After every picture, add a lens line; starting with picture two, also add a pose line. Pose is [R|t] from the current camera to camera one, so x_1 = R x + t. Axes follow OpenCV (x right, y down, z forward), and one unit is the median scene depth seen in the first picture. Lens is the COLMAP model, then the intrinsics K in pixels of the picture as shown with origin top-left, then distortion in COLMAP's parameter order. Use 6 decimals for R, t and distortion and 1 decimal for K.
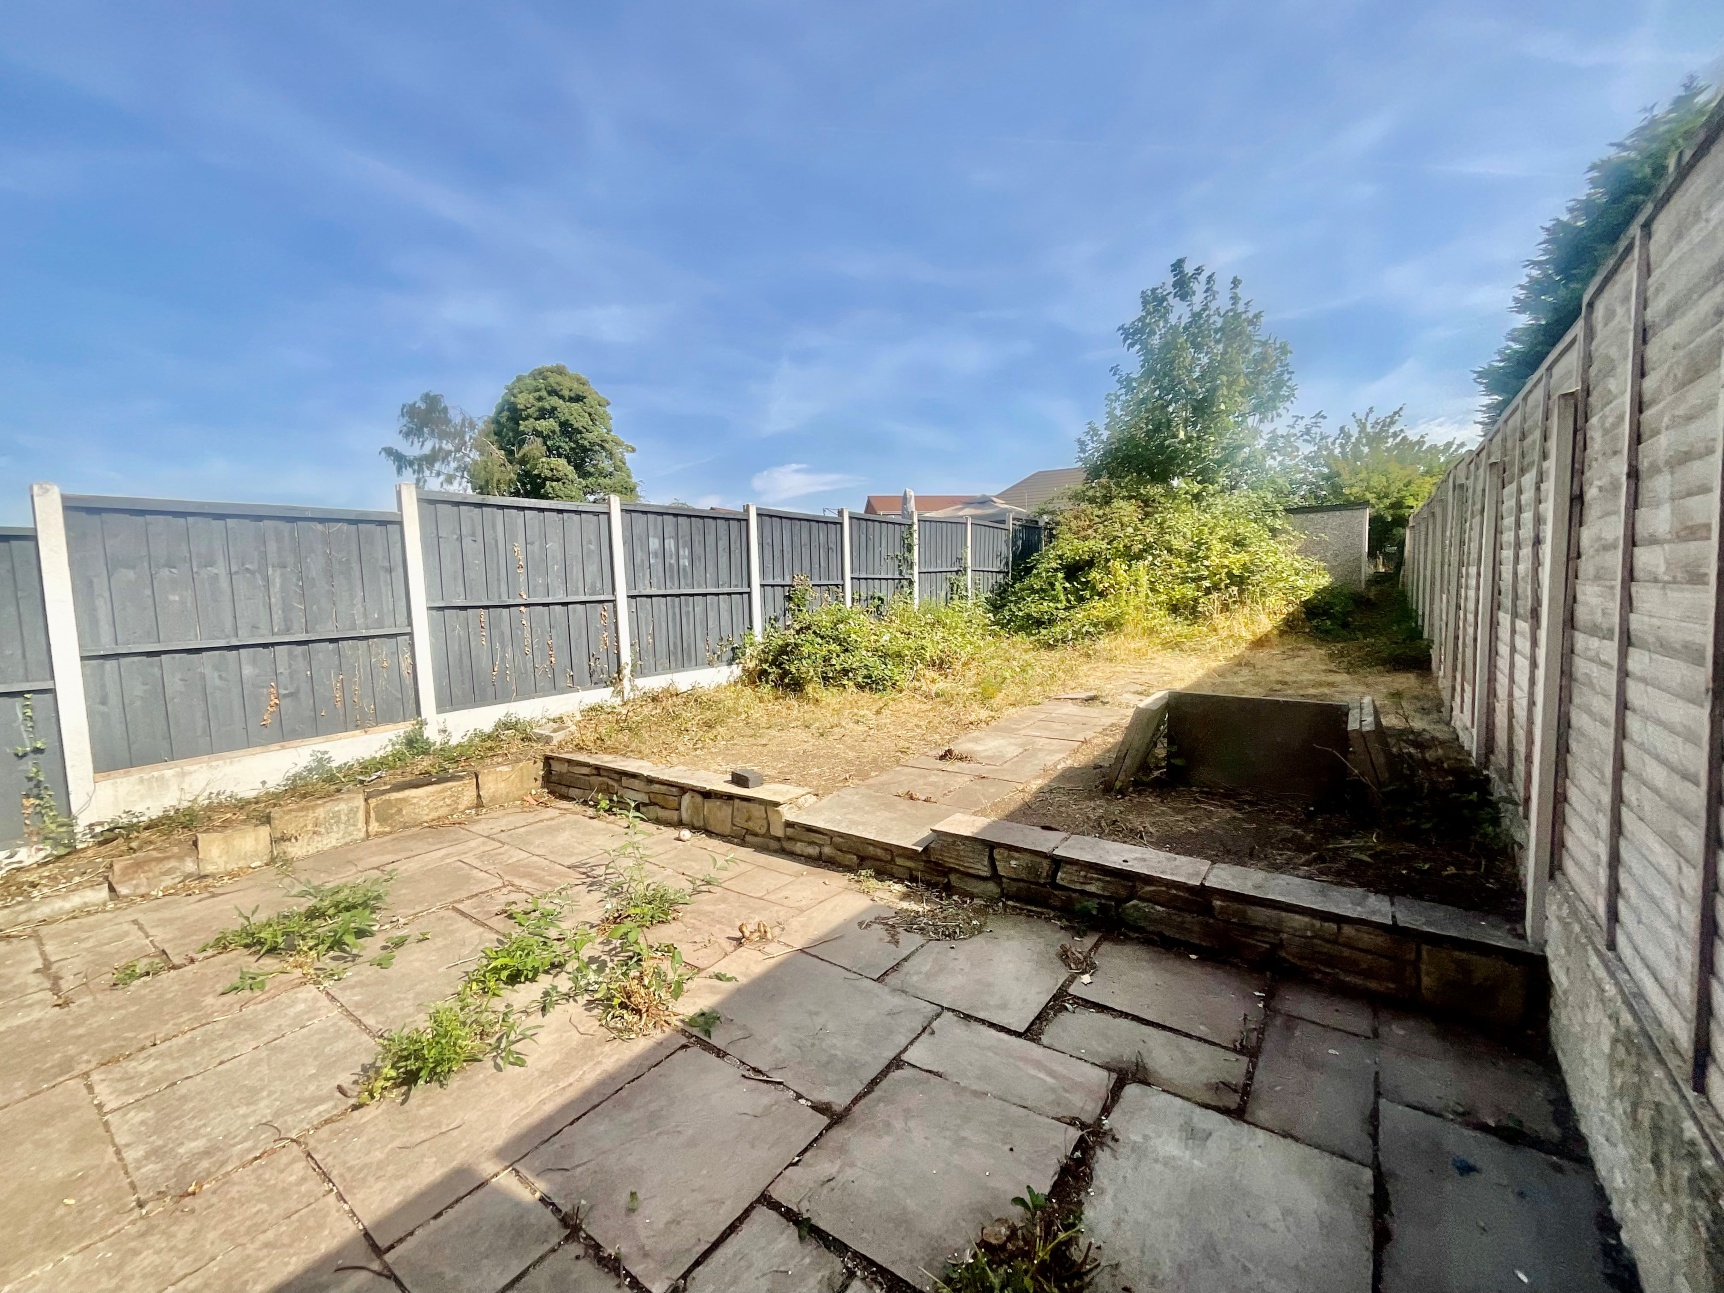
lens RADIAL K [[695.6, 0, 859.0], [0, 695.6, 645.6], [0, 0, 1]] dist [-0.004344, -0.001179]
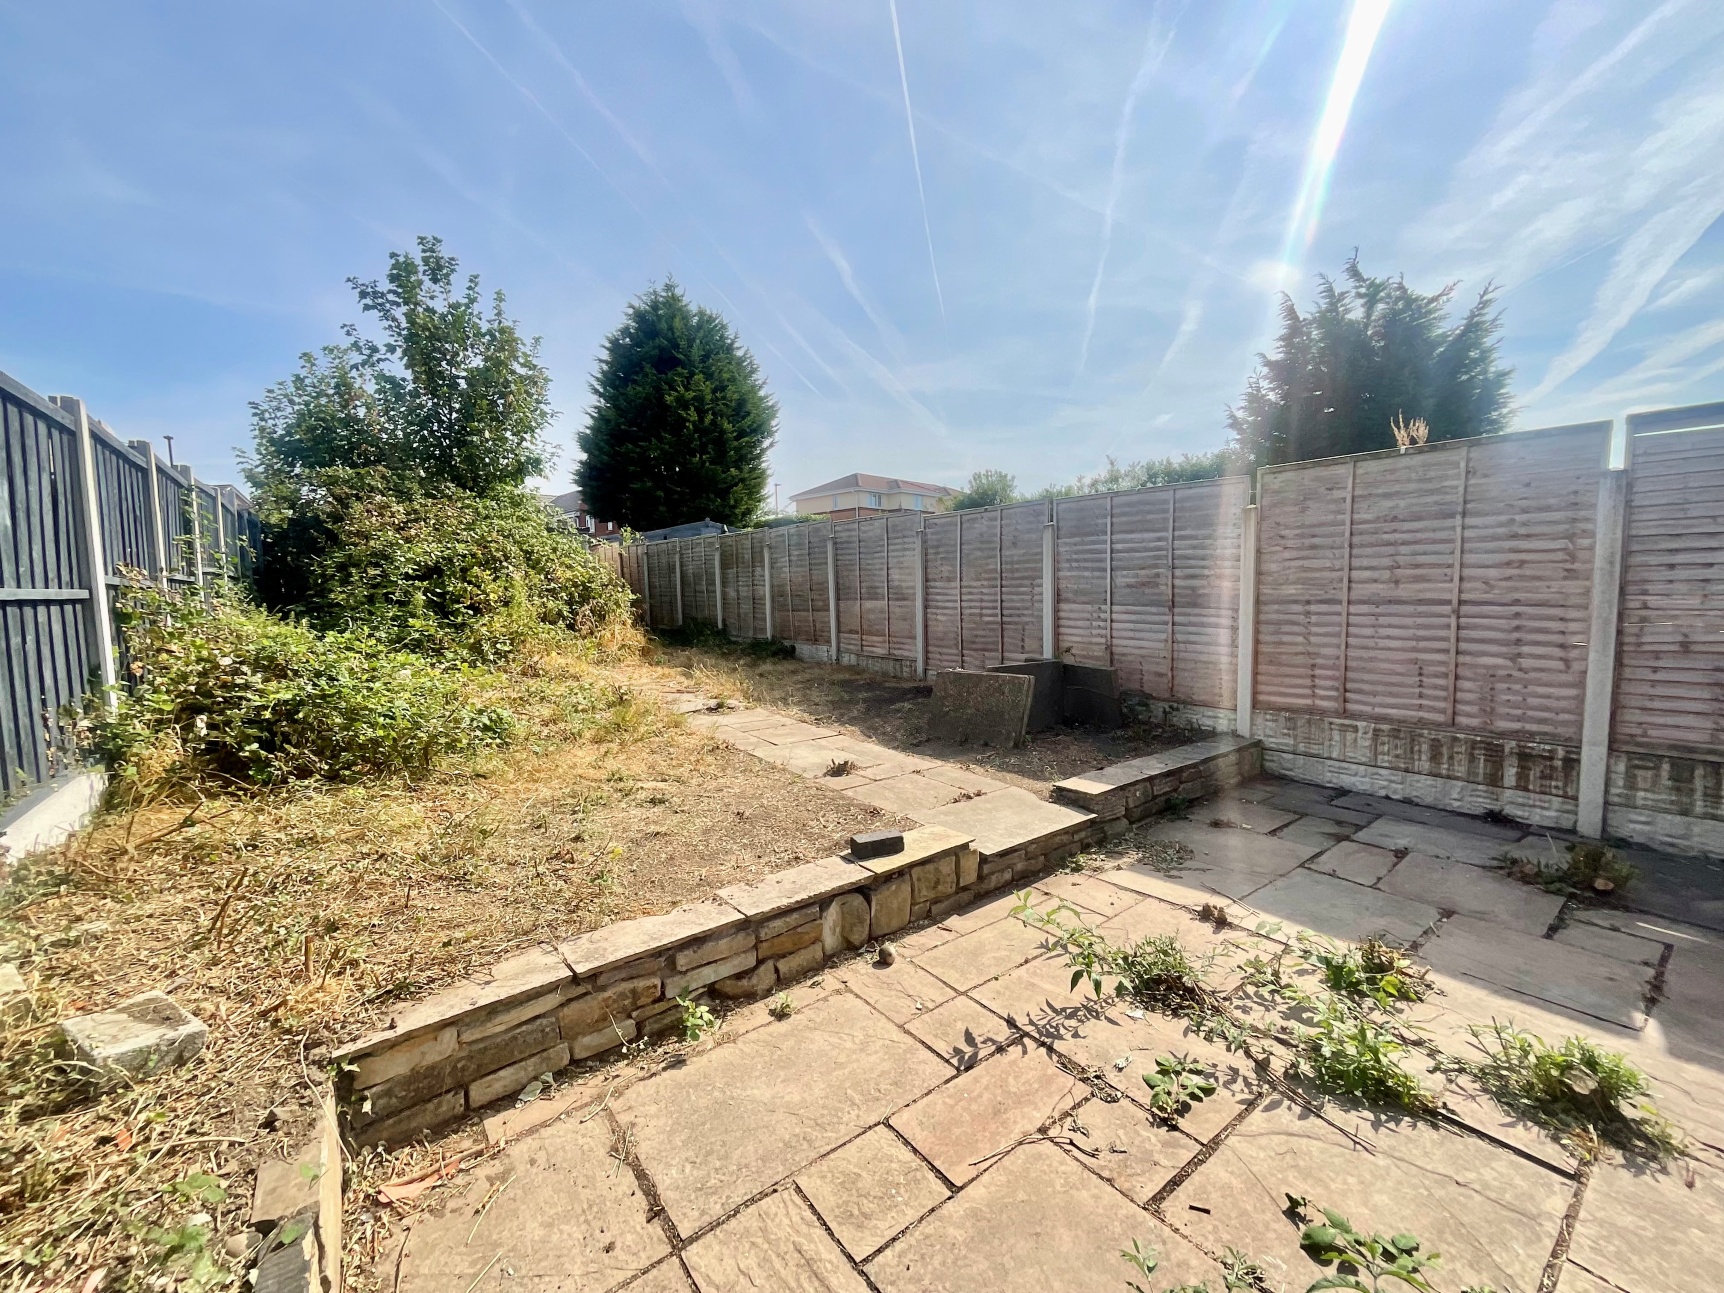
lens RADIAL K [[695.6, 0, 857.9], [0, 695.6, 646.8], [0, 0, 1]] dist [-0.004344, -0.001179]
pose [[0.298537, -0.060484, 0.952480, -0.754731], [0.088987, 0.995406, 0.035319, -0.036653], [-0.950241, 0.074214, 0.302548, 0.701831]]
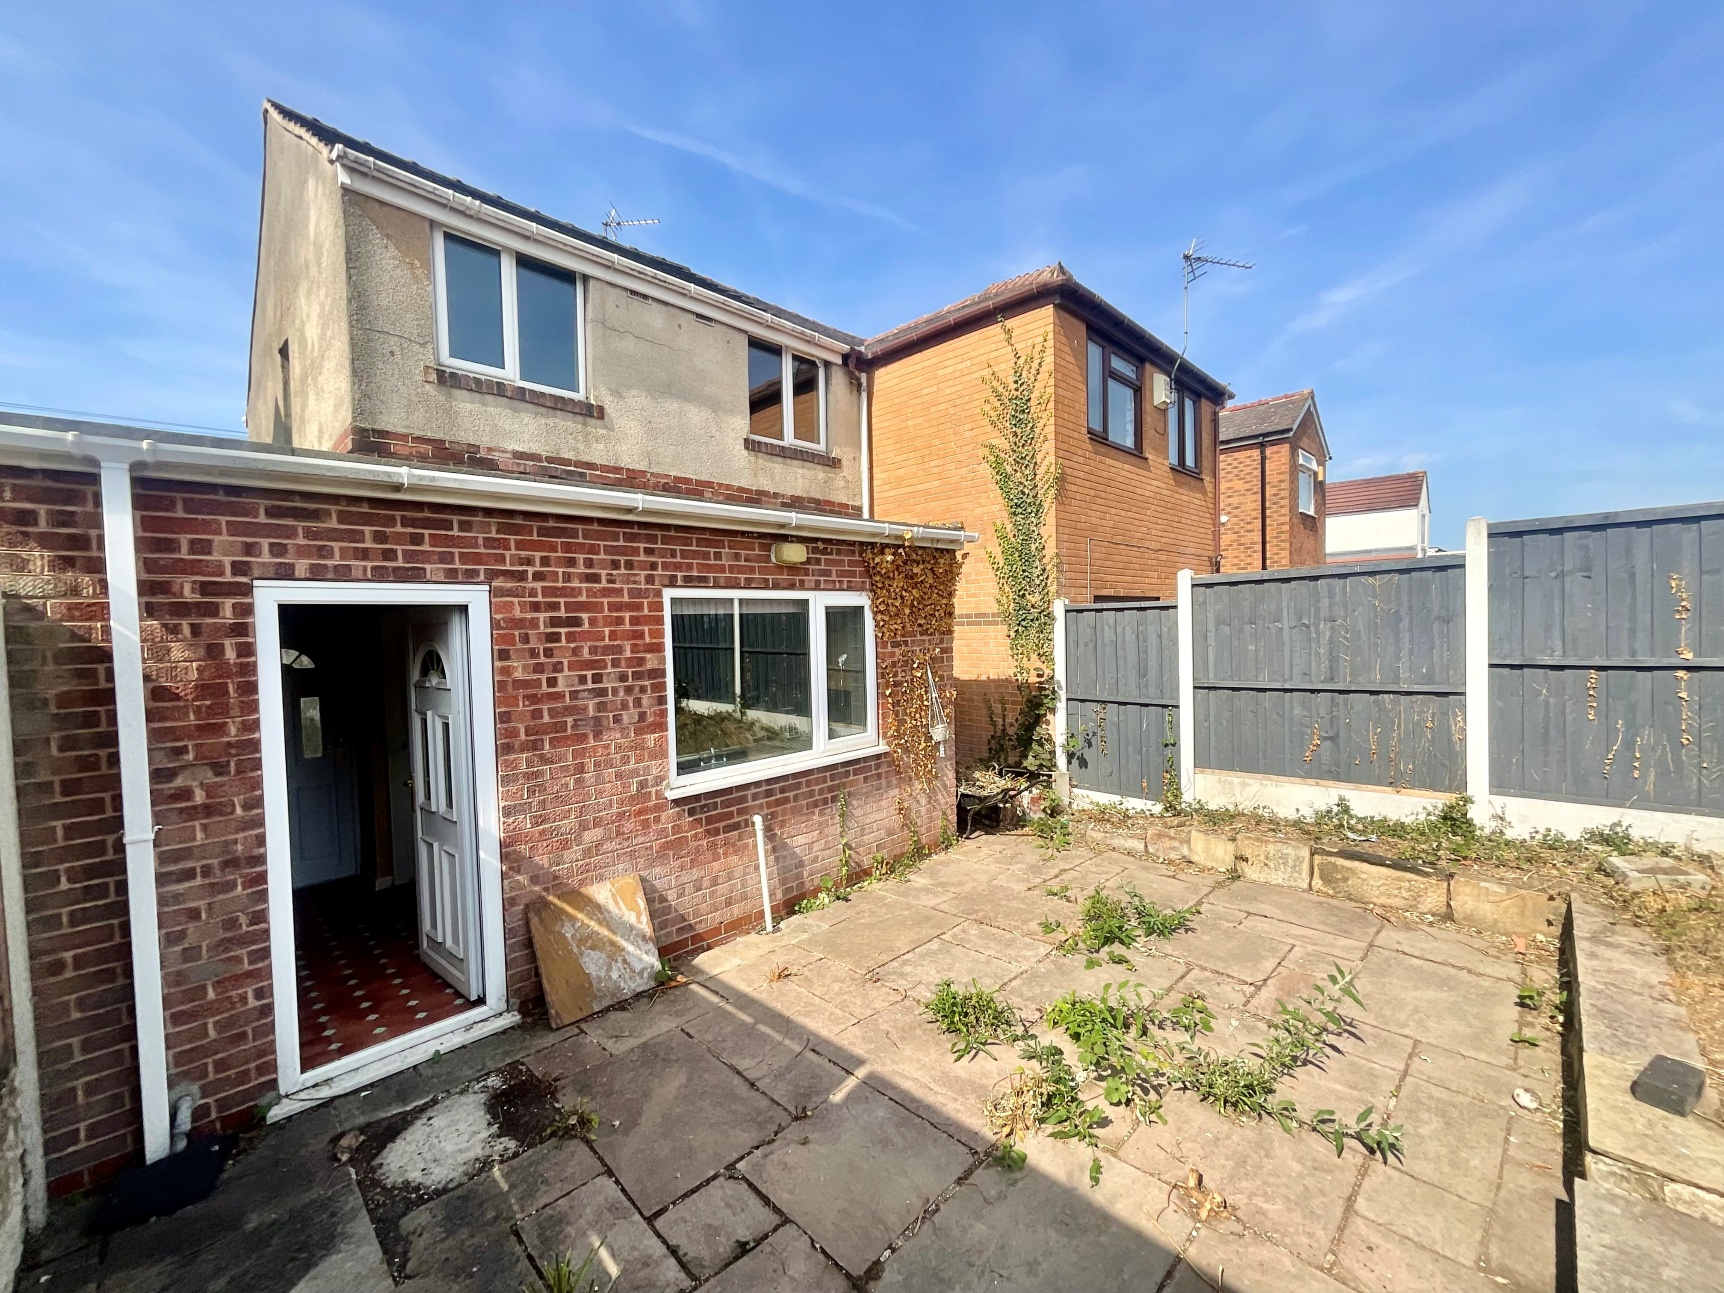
lens RADIAL K [[695.6, 0, 868.2], [0, 695.6, 650.7], [0, 0, 1]] dist [-0.004344, -0.001179]
pose [[-0.155909, 0.067073, -0.985492, 0.346443], [-0.046256, 0.996102, 0.075113, -0.112420], [0.986688, 0.057295, -0.152198, 0.444041]]
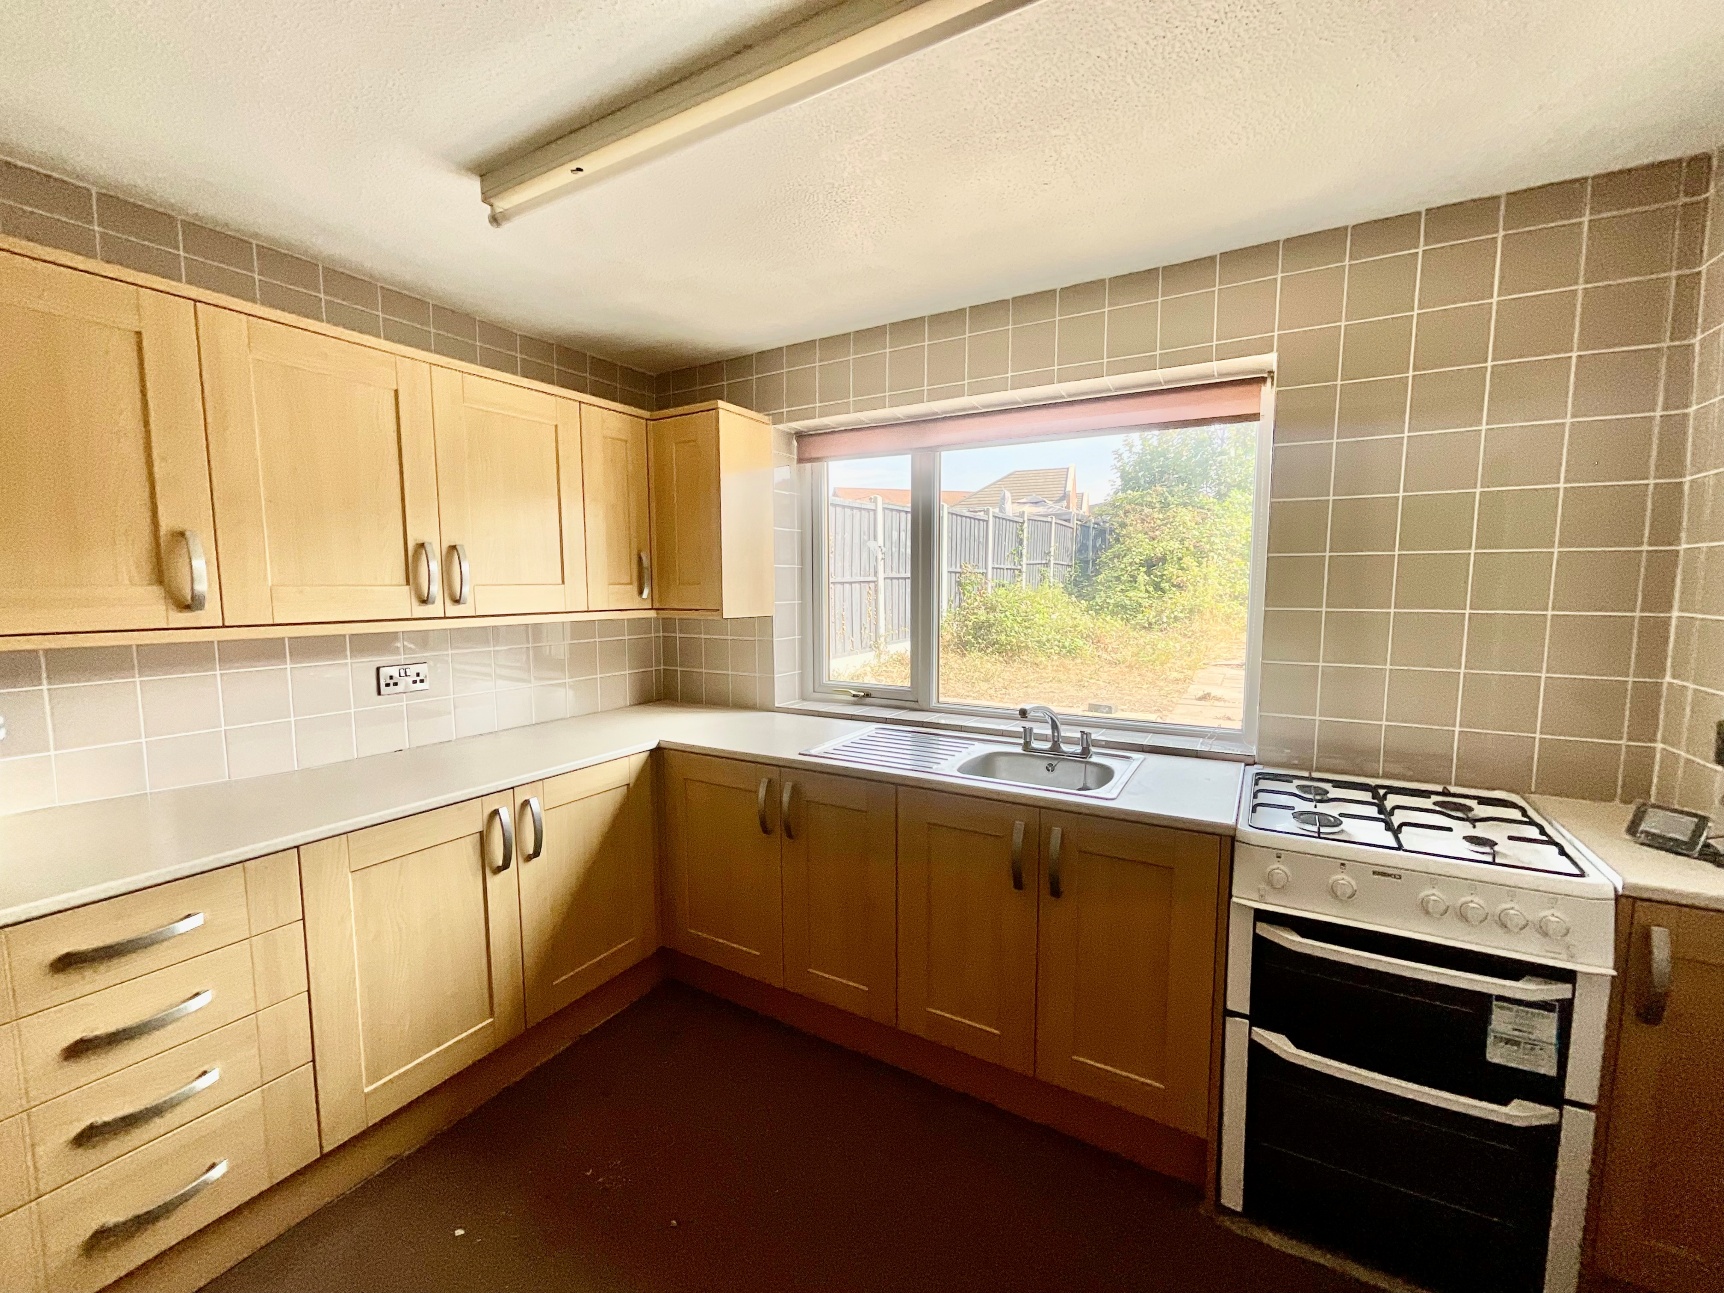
lens RADIAL K [[695.6, 0, 864.3], [0, 695.6, 648.8], [0, 0, 1]] dist [-0.004344, -0.001179]
pose [[0.995493, 0.011888, 0.094088, -0.690630], [-0.013489, 0.999775, 0.016397, 0.049221], [-0.093872, -0.017592, 0.995429, -0.312994]]
